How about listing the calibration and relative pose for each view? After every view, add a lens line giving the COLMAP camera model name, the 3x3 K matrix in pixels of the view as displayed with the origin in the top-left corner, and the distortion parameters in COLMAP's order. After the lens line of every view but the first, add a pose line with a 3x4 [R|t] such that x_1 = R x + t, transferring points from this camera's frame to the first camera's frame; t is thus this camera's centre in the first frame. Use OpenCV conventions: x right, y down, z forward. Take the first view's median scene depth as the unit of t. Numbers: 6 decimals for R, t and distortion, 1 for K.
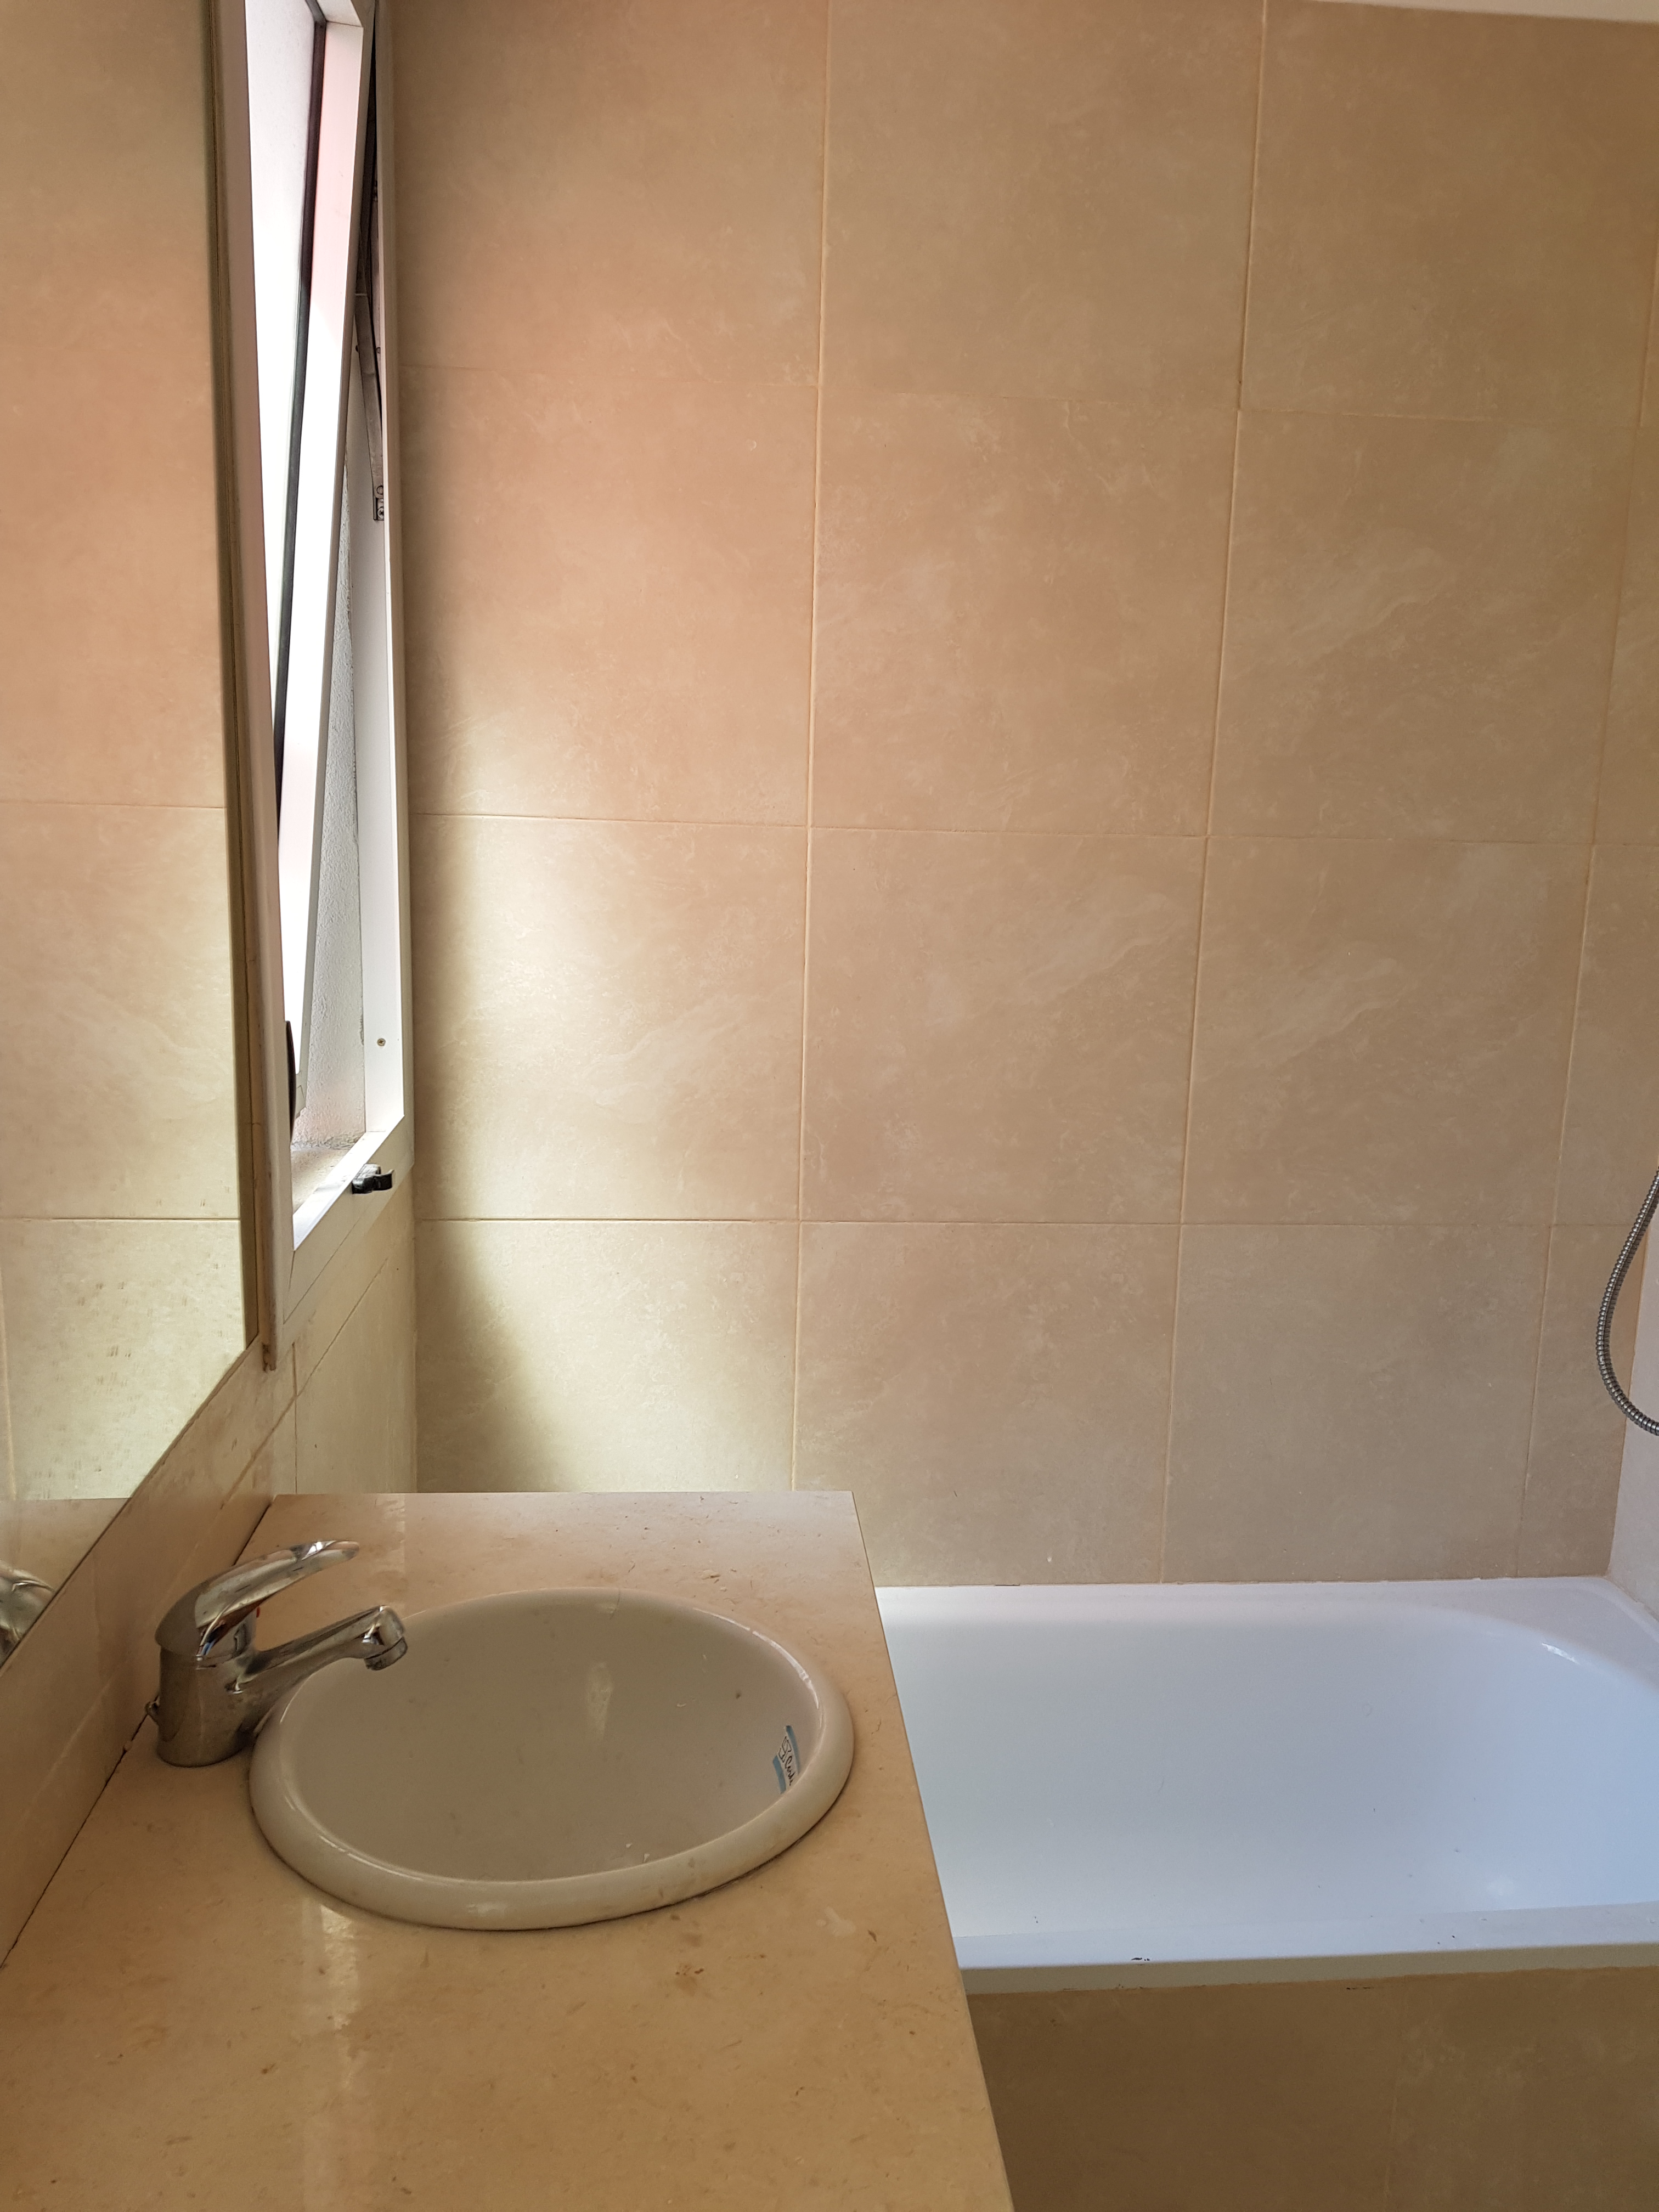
lens RADIAL K [[1724.2, 0, 819.8], [0, 1724.2, 1117.2], [0, 0, 1]] dist [0.047599, -0.068297]
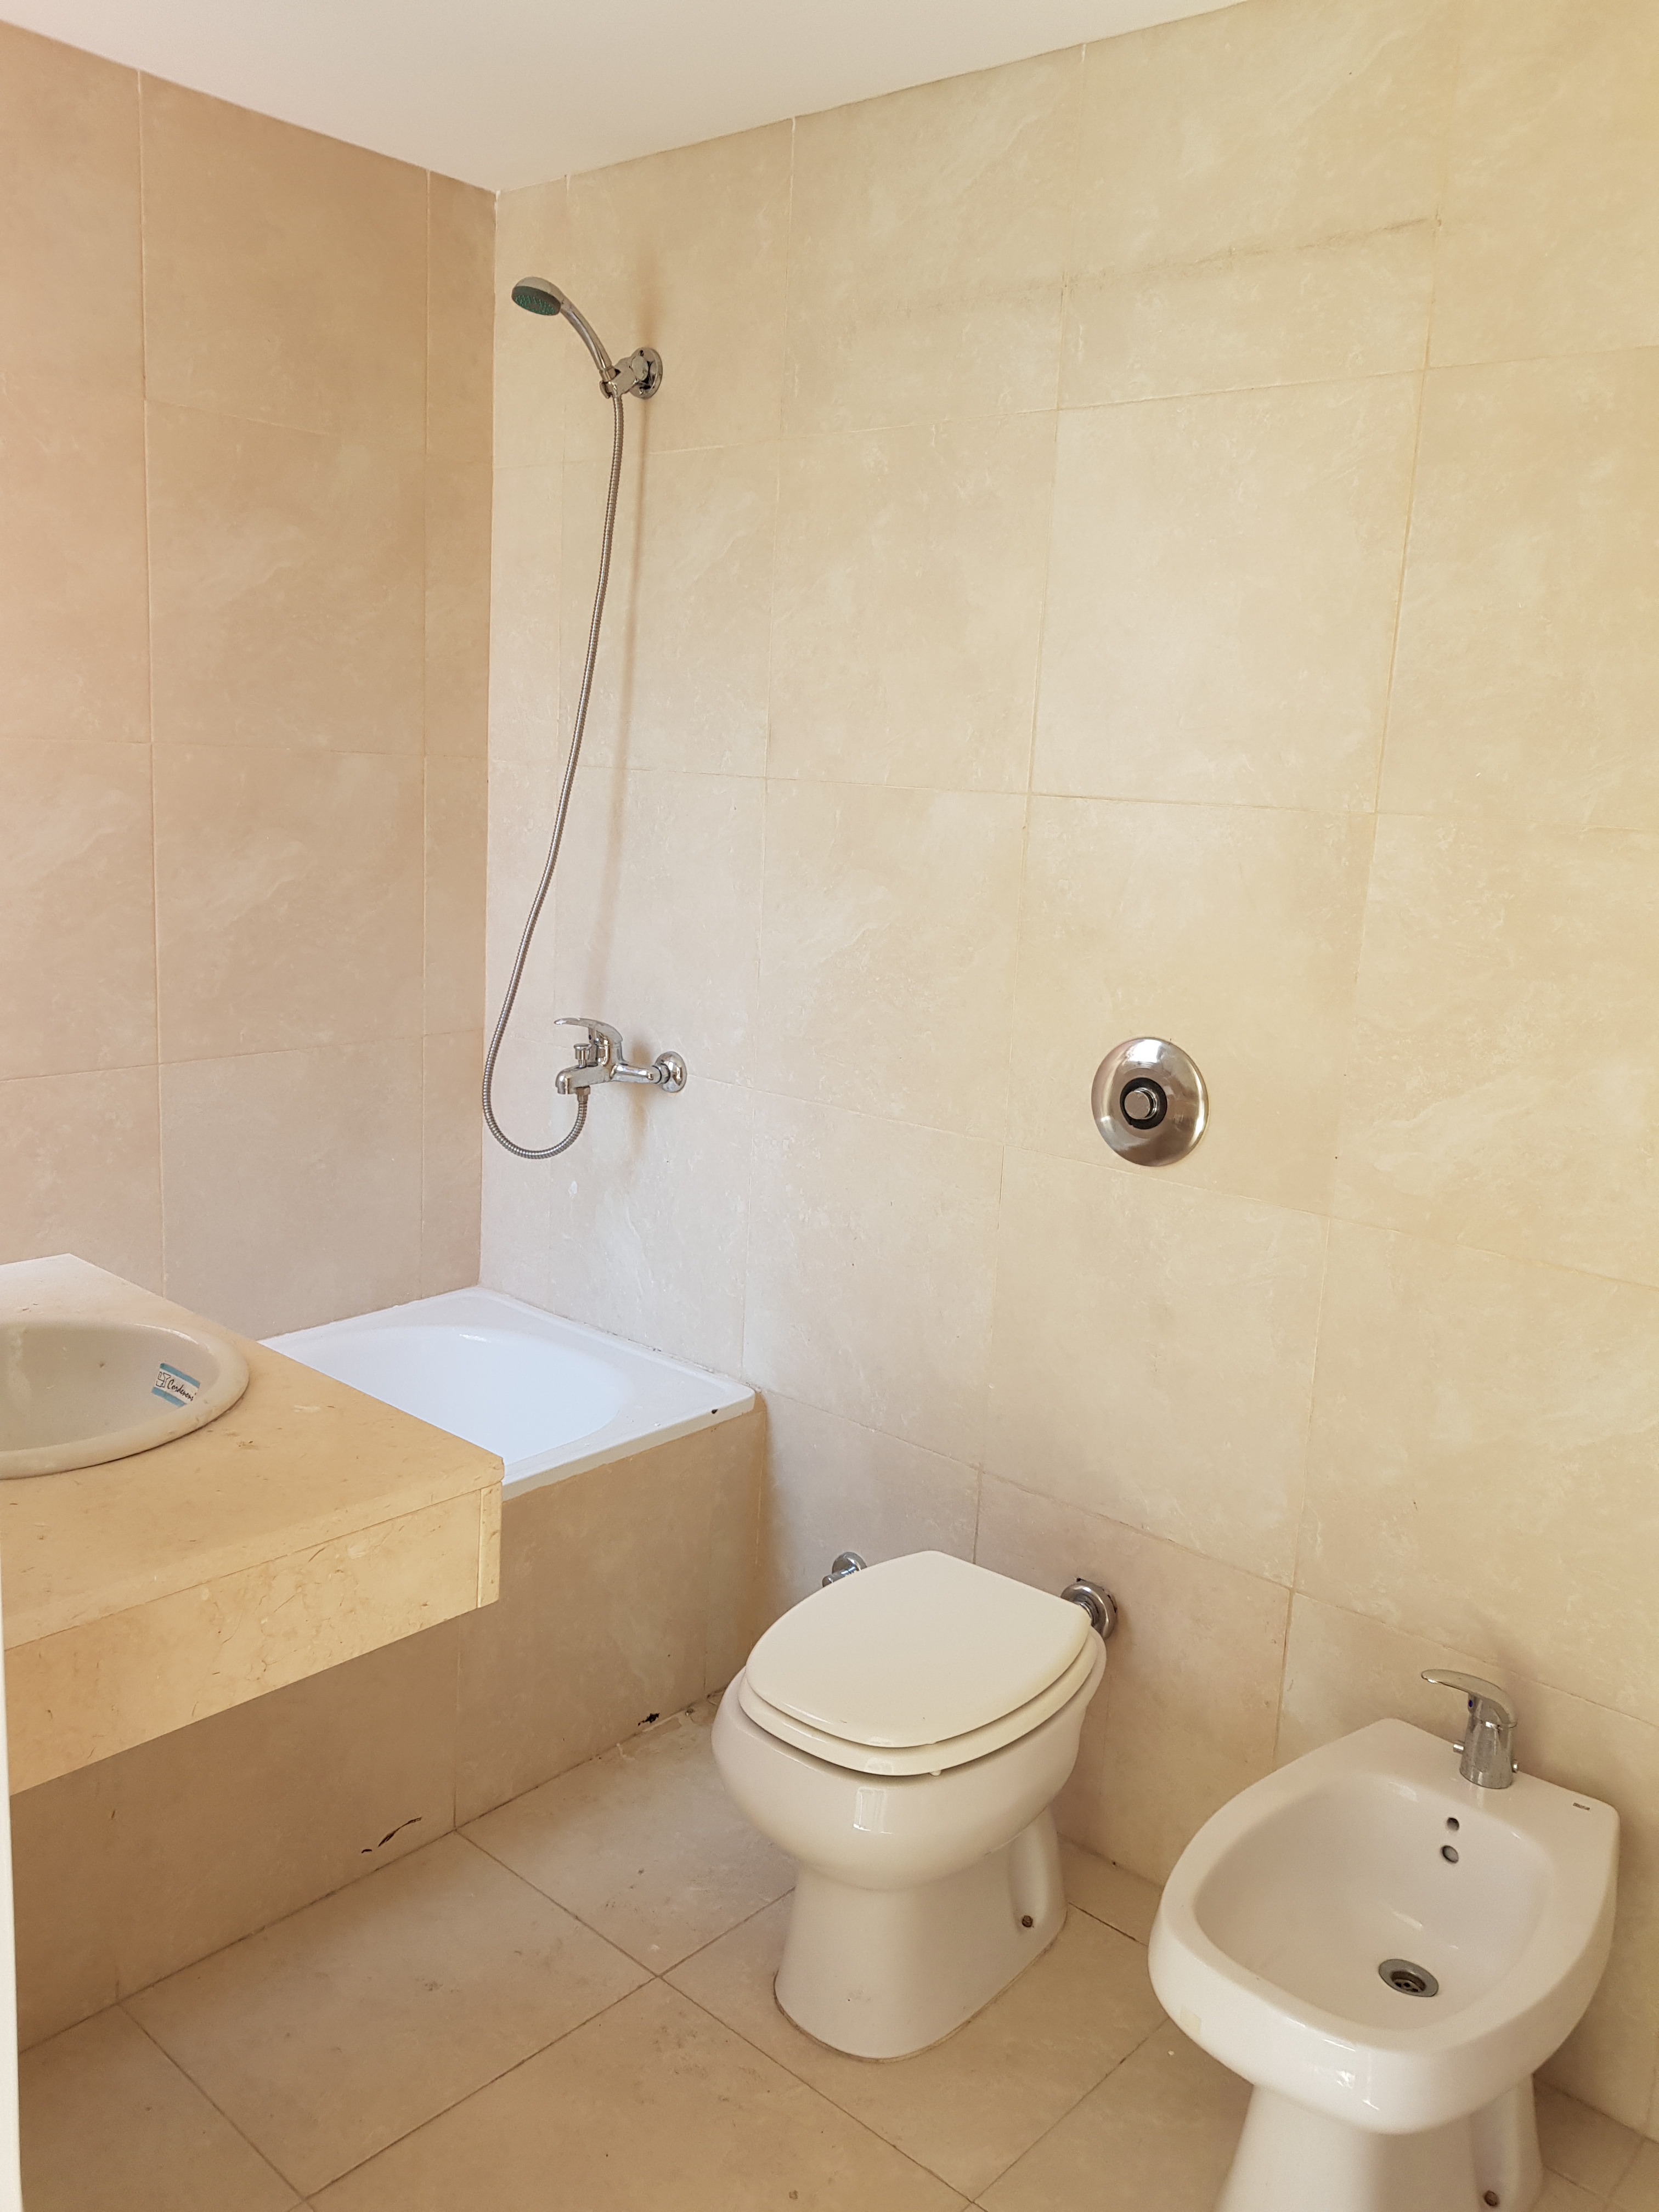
lens RADIAL K [[1724.2, 0, 830.0], [0, 1724.2, 1111.9], [0, 0, 1]] dist [0.047599, -0.068297]
pose [[0.722300, -0.130494, 0.679157, -0.296476], [0.097863, 0.991441, 0.086417, 0.037225], [-0.684621, 0.004045, 0.728888, -0.227064]]
